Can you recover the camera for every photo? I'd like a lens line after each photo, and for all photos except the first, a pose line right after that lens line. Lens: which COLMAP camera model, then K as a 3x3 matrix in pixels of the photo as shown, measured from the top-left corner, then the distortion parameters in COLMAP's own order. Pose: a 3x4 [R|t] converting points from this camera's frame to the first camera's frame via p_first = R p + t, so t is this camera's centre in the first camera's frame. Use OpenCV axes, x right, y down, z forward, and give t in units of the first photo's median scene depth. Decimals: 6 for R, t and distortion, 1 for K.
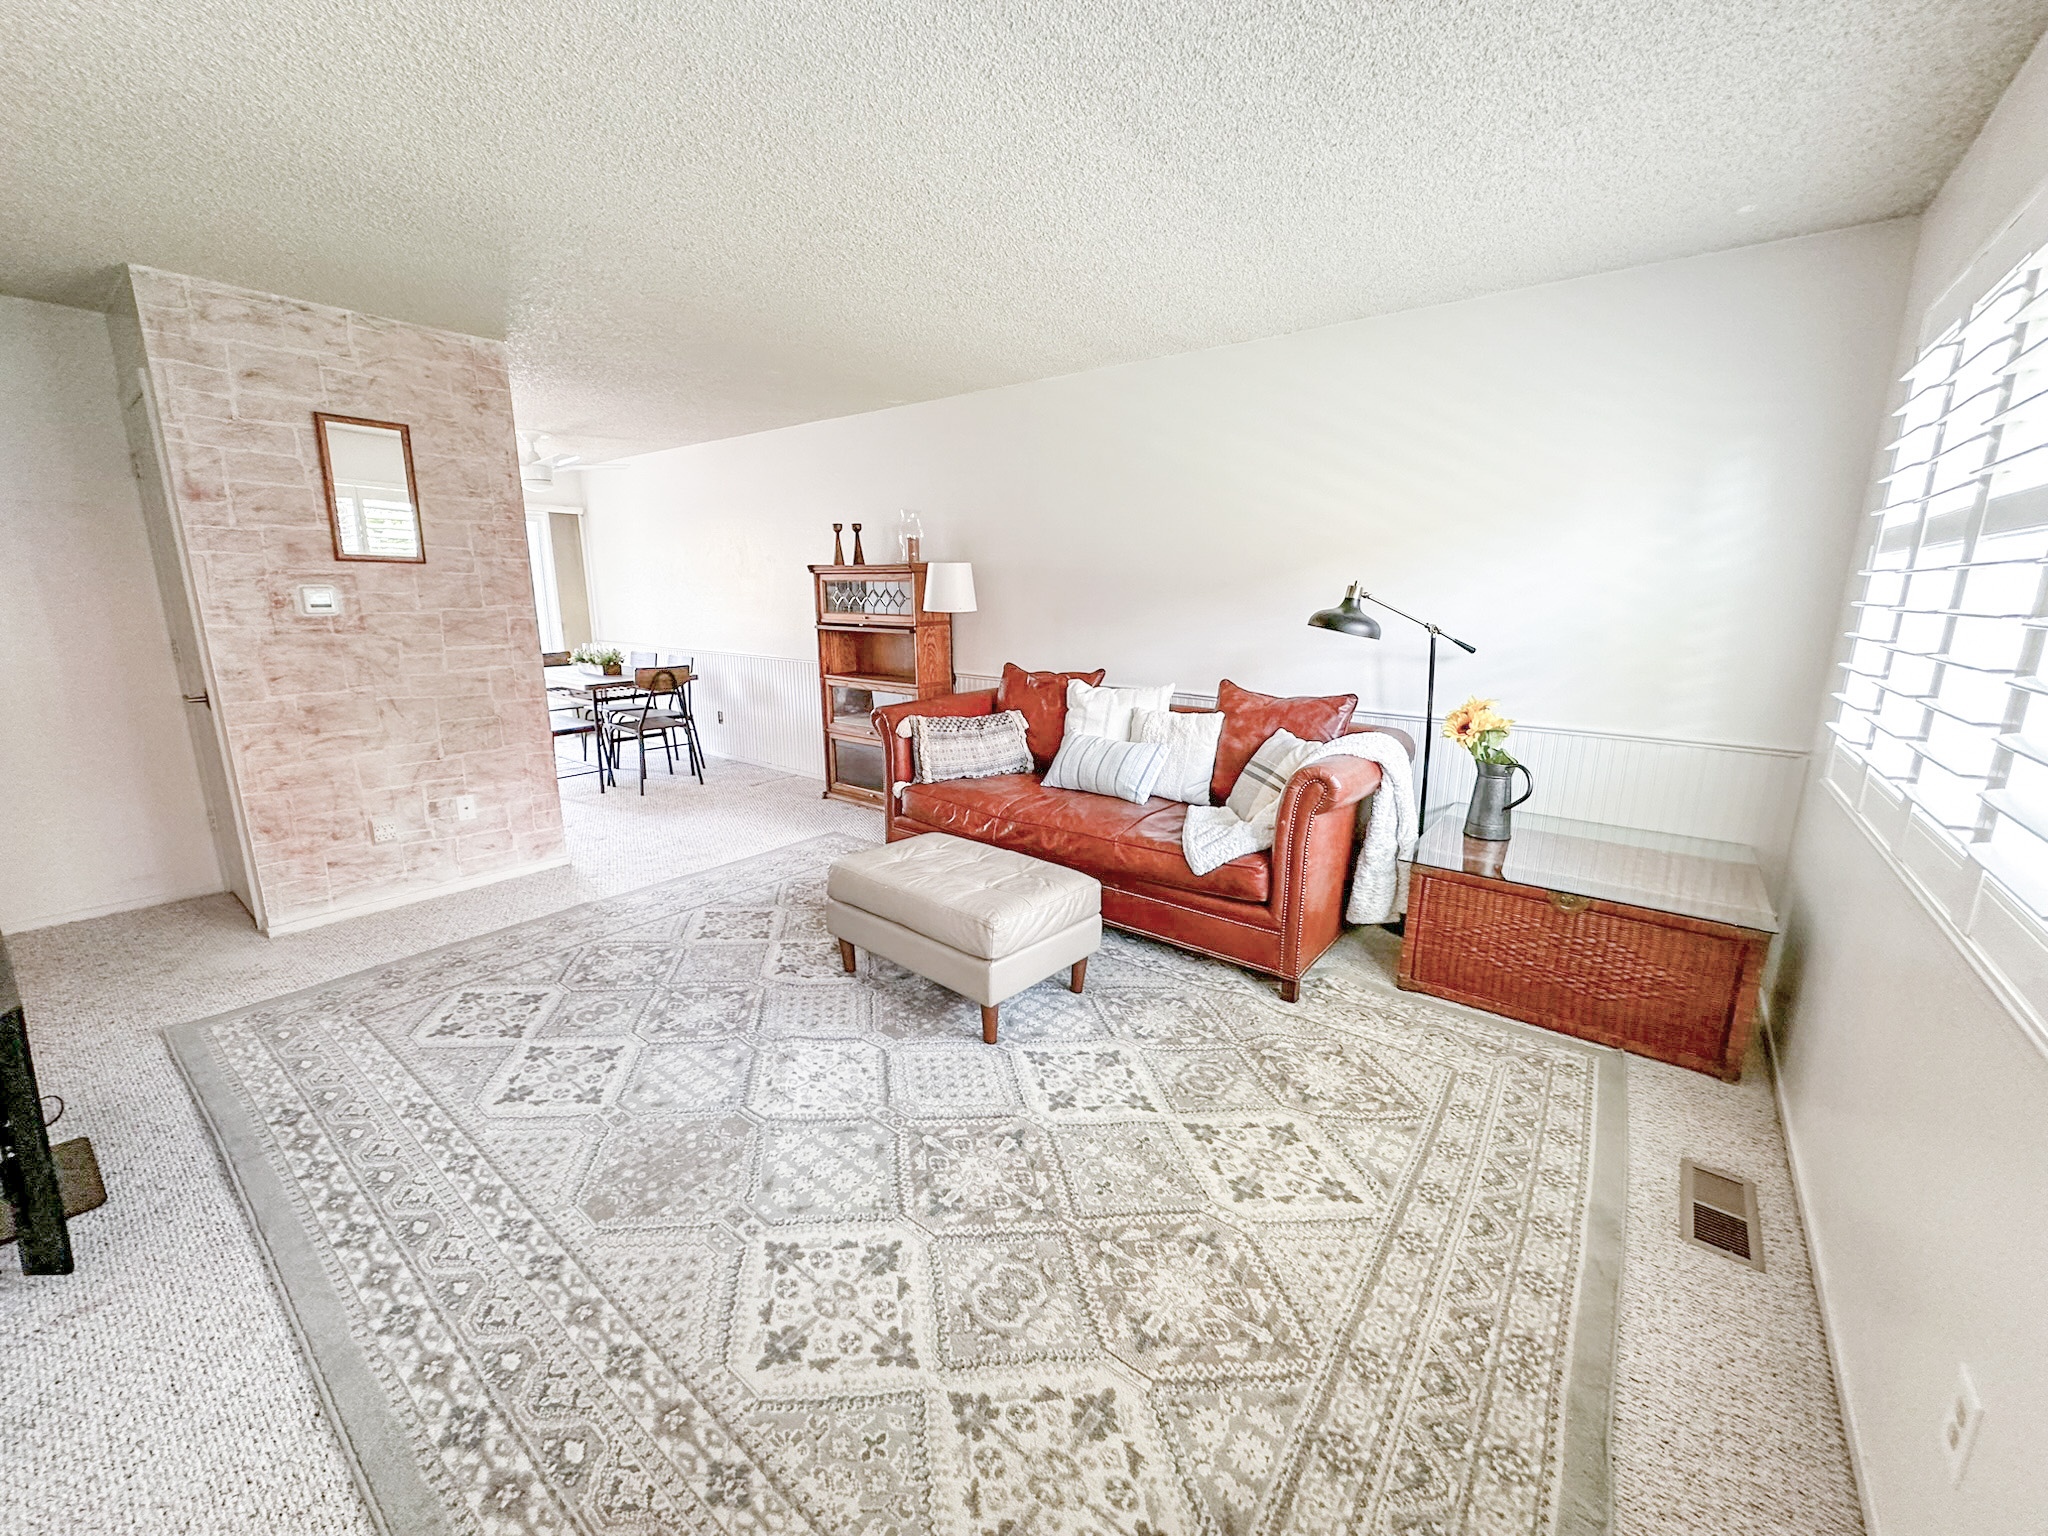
lens RADIAL K [[817.7, 0, 1019.2], [0, 817.7, 767.3], [0, 0, 1]] dist [0.000803, 0.000840]
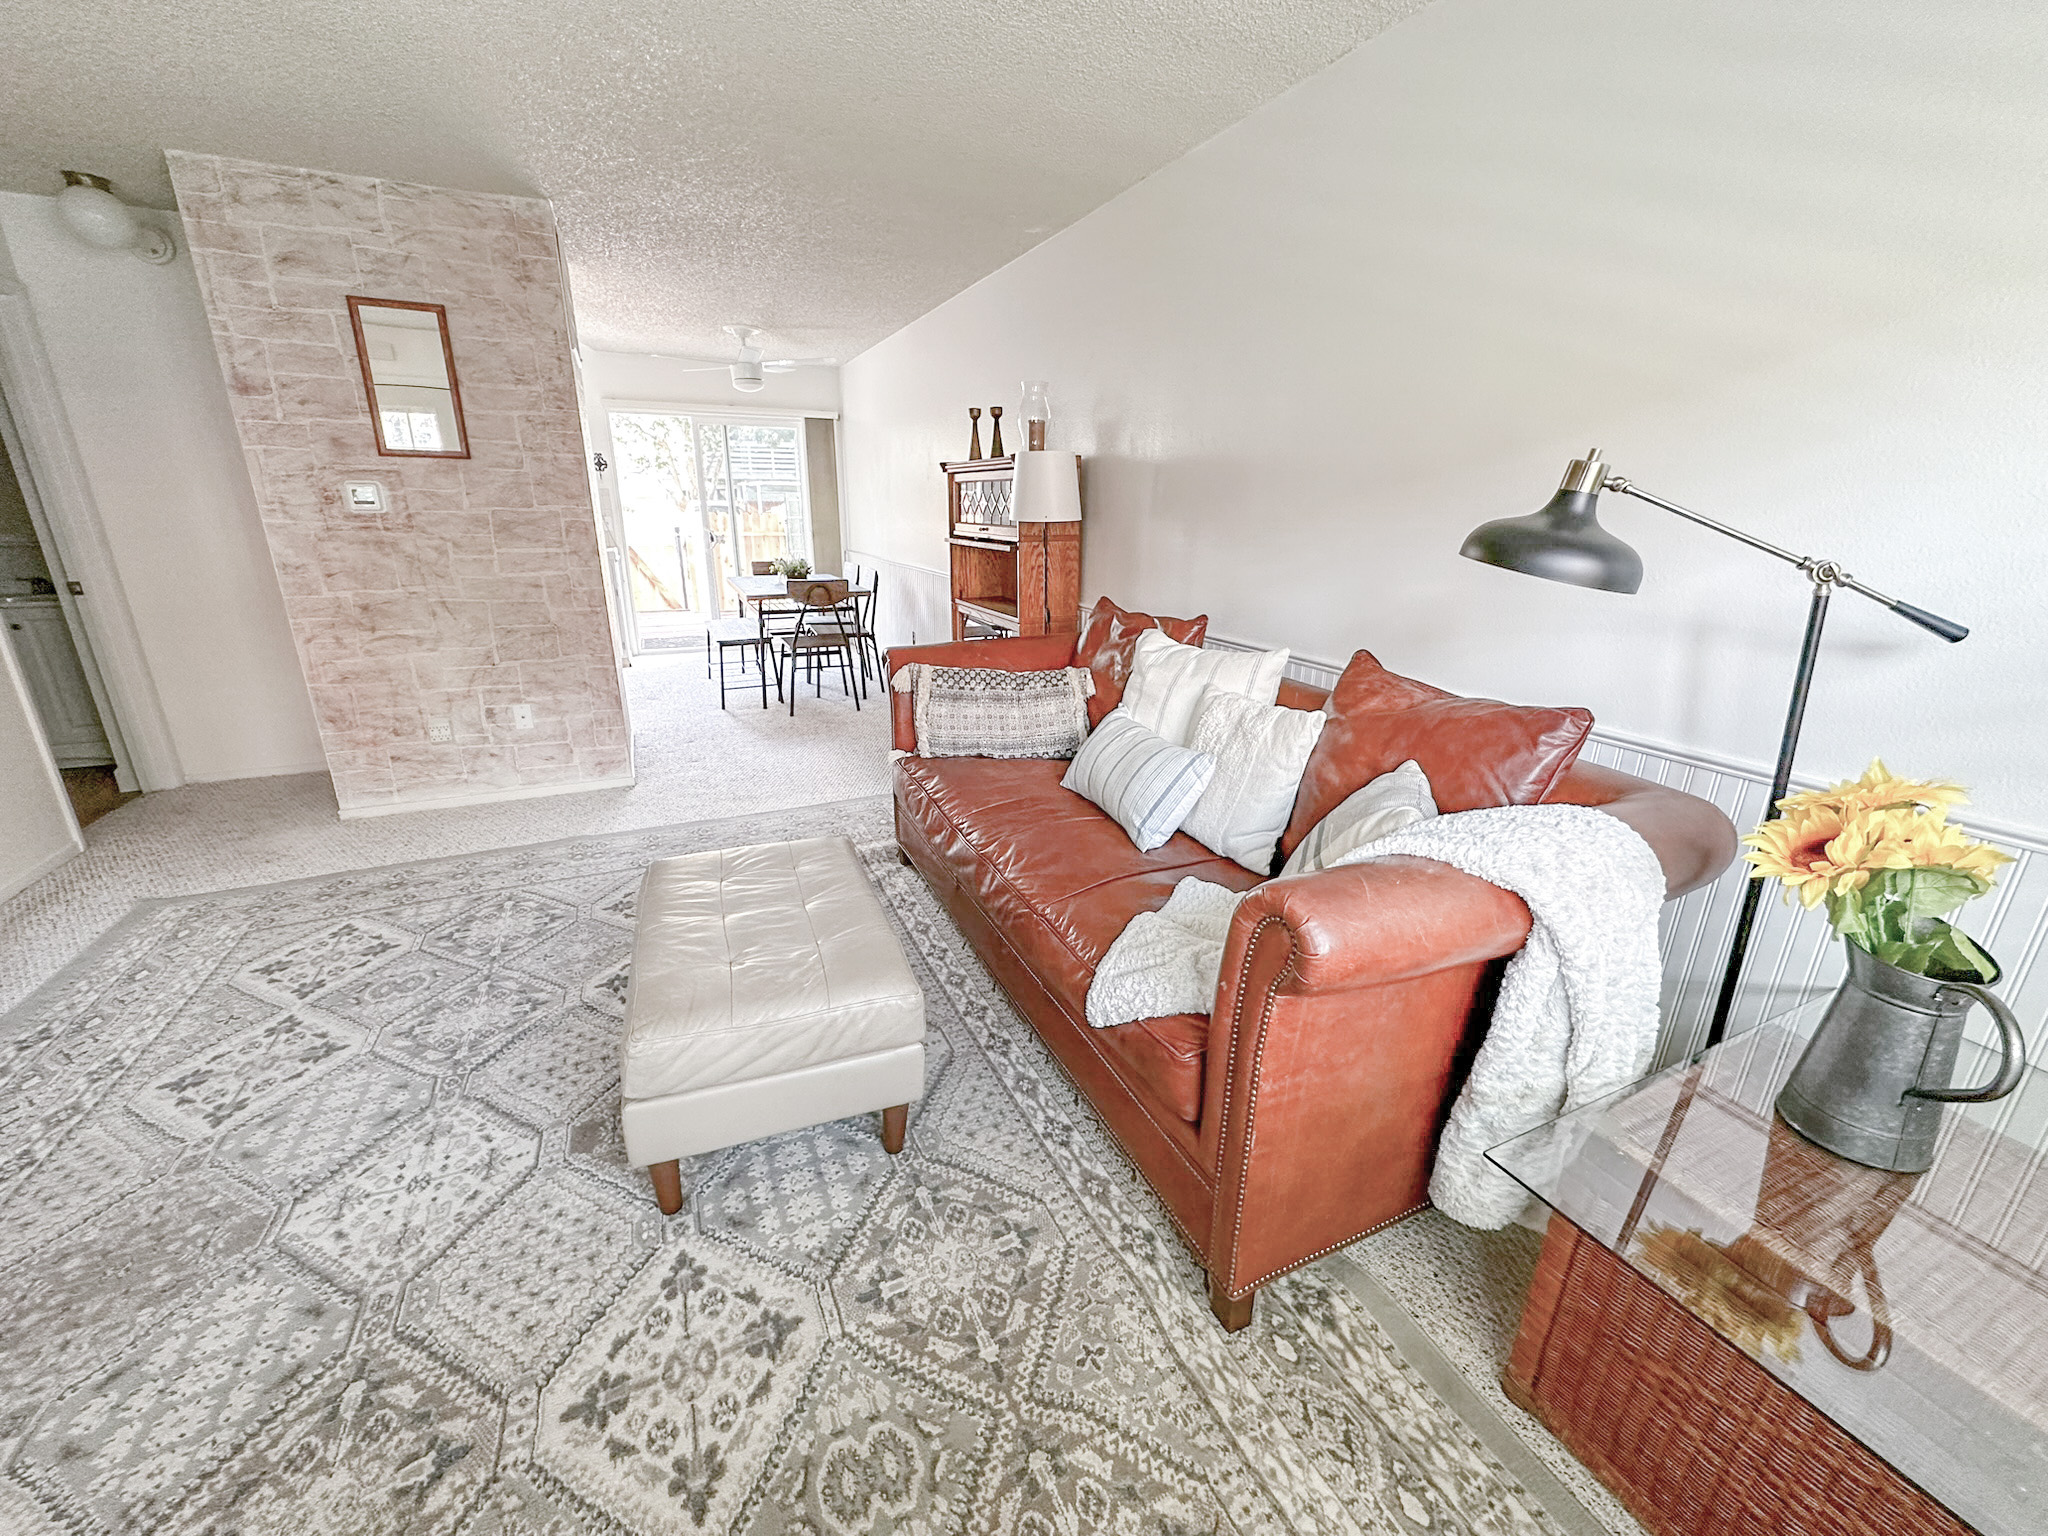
lens RADIAL K [[817.7, 0, 1019.2], [0, 817.7, 764.8], [0, 0, 1]] dist [0.000803, 0.000840]
pose [[0.887428, 0.144528, -0.437701, 0.329297], [-0.103815, 0.987844, 0.115702, -0.078540], [0.449103, -0.057237, 0.891645, 0.443259]]
